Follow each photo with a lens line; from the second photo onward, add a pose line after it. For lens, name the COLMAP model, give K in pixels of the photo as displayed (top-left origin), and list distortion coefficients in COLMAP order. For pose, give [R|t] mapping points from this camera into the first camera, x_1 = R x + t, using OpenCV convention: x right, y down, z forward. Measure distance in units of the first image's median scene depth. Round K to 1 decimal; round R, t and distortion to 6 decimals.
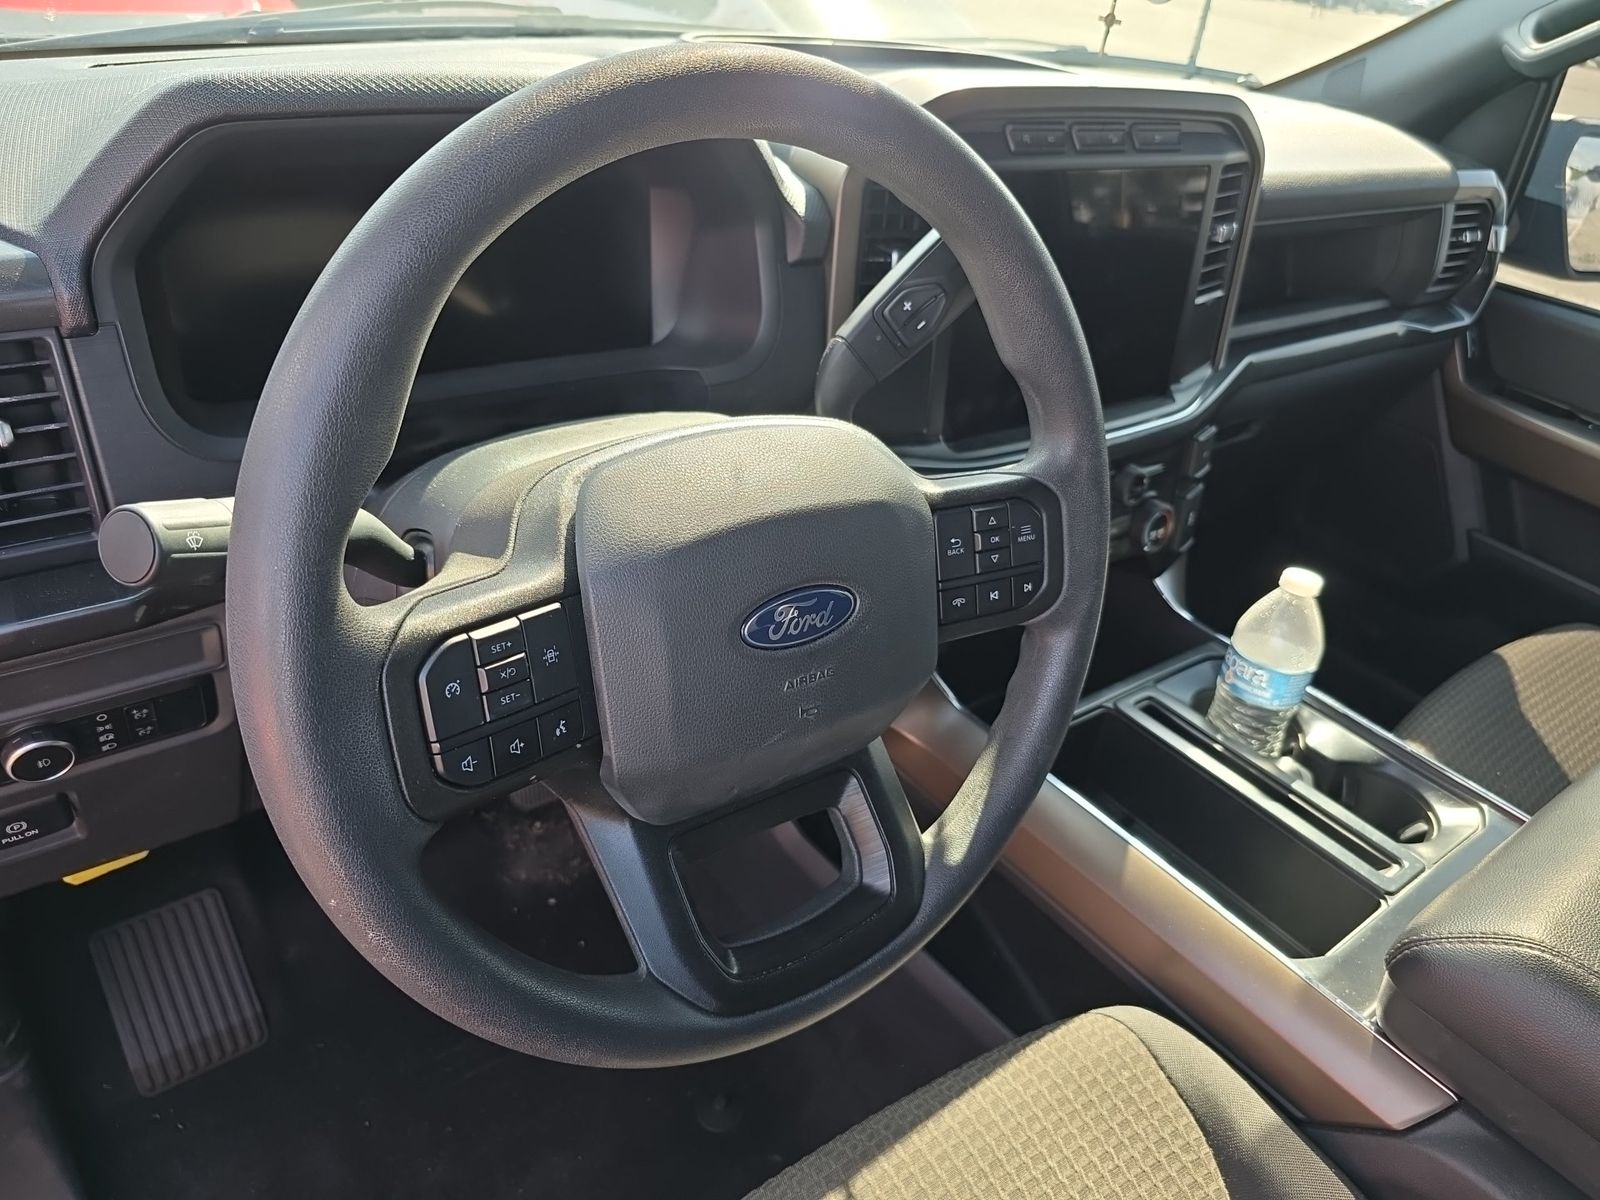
lens RADIAL K [[1085.5, 0, 796.7], [0, 1085.5, 595.9], [0, 0, 1]] dist [0.037708, -0.046949]
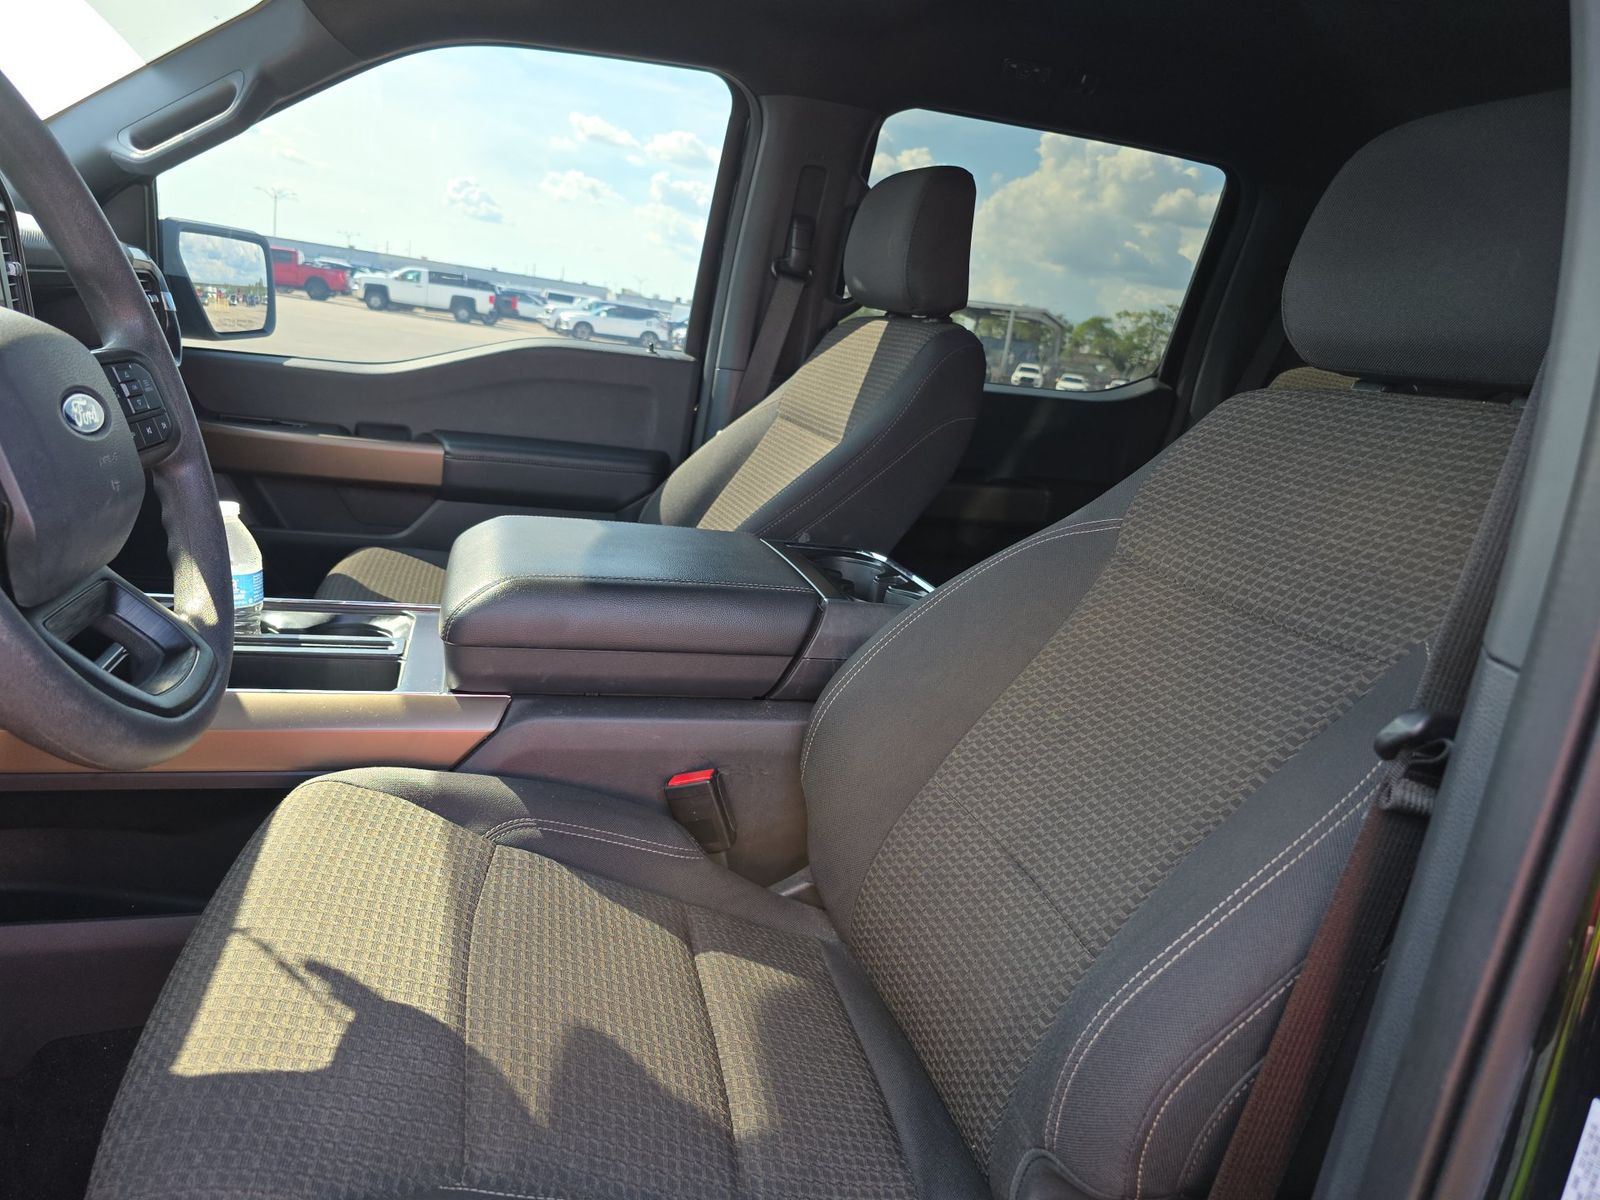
lens RADIAL K [[1085.5, 0, 796.7], [0, 1085.5, 595.9], [0, 0, 1]] dist [0.037708, -0.046949]
pose [[0.378999, -0.294870, 0.877161, -0.388829], [0.425919, 0.897093, 0.117542, 0.186085], [-0.821555, 0.329052, 0.465588, -0.117212]]
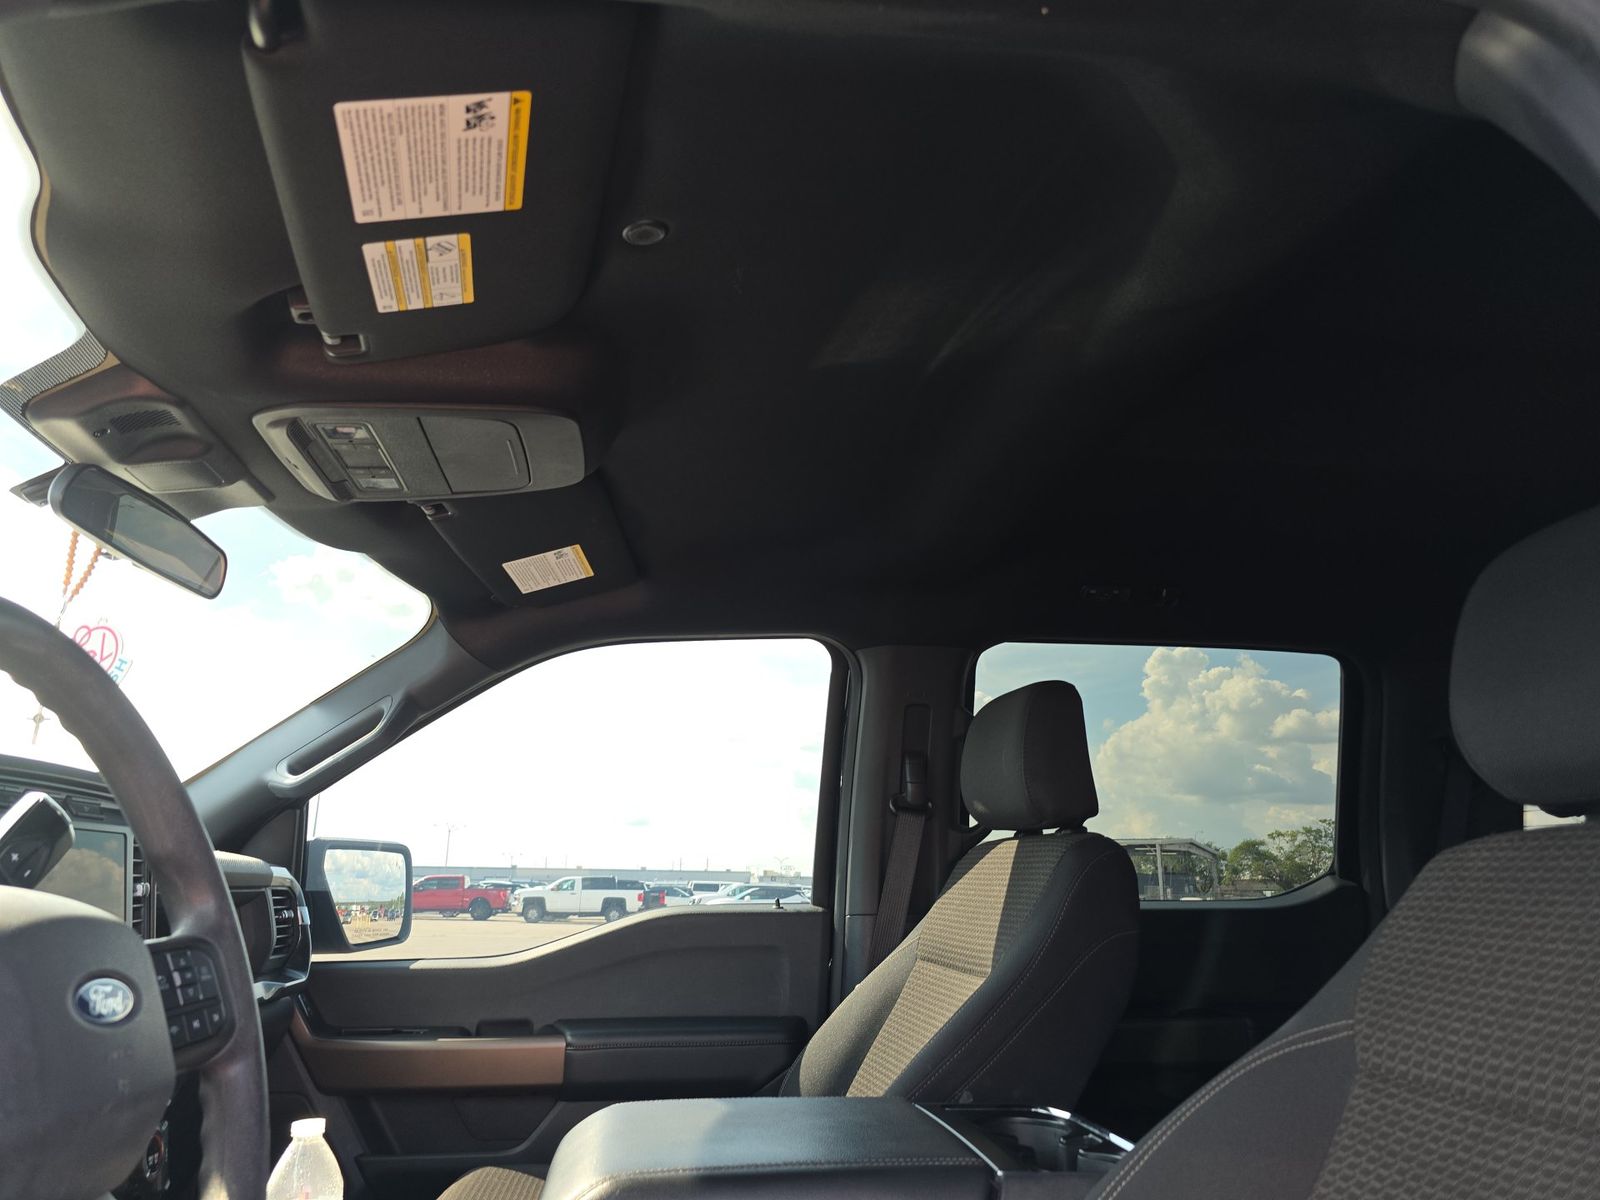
lens RADIAL K [[1078.8, 0, 780.8], [0, 1078.8, 606.6], [0, 0, 1]] dist [0.040879, -0.033428]
pose [[0.492220, 0.096873, 0.865064, -0.302600], [0.515010, 0.768782, -0.379130, 0.222772], [-0.701773, 0.632132, 0.328519, -0.079869]]
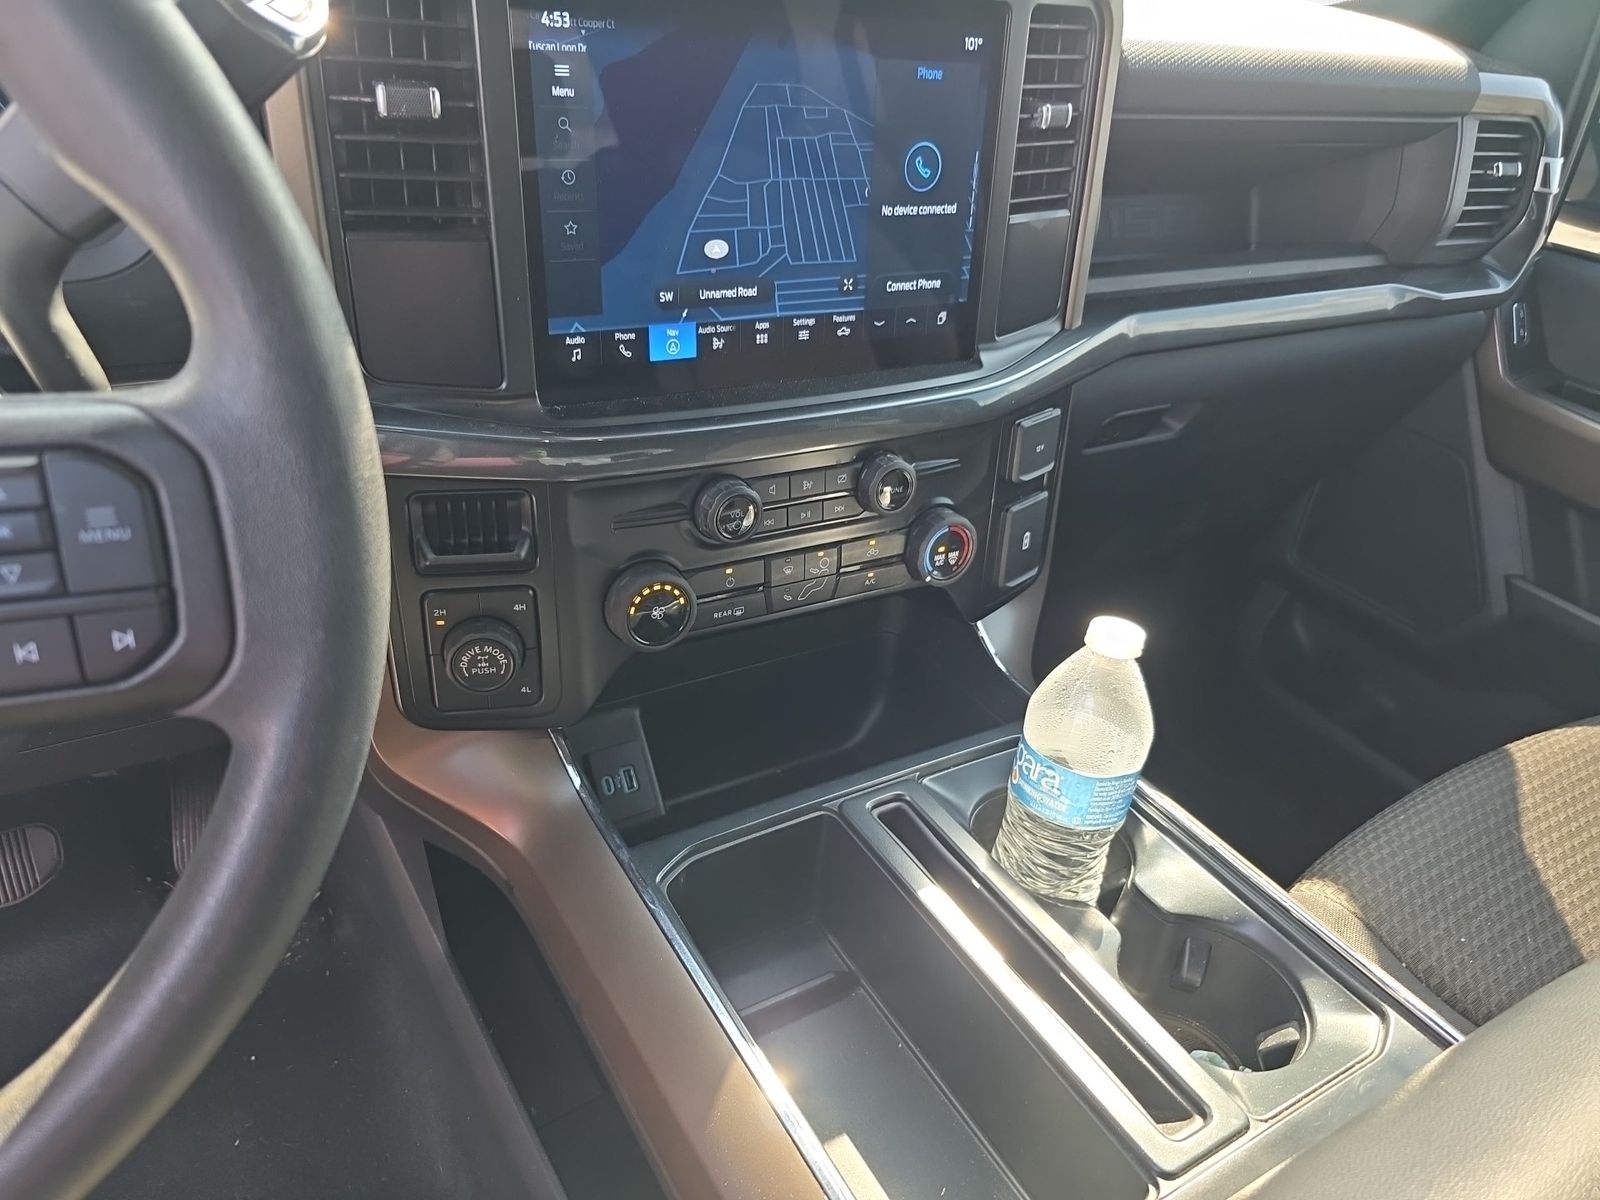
lens RADIAL K [[1078.8, 0, 780.8], [0, 1078.8, 606.6], [0, 0, 1]] dist [0.040879, -0.033428]
pose [[0.993422, 0.043810, -0.105800, 0.281694], [-0.044666, 0.998986, -0.005733, -0.016495], [0.105441, 0.010421, 0.994371, 0.285078]]
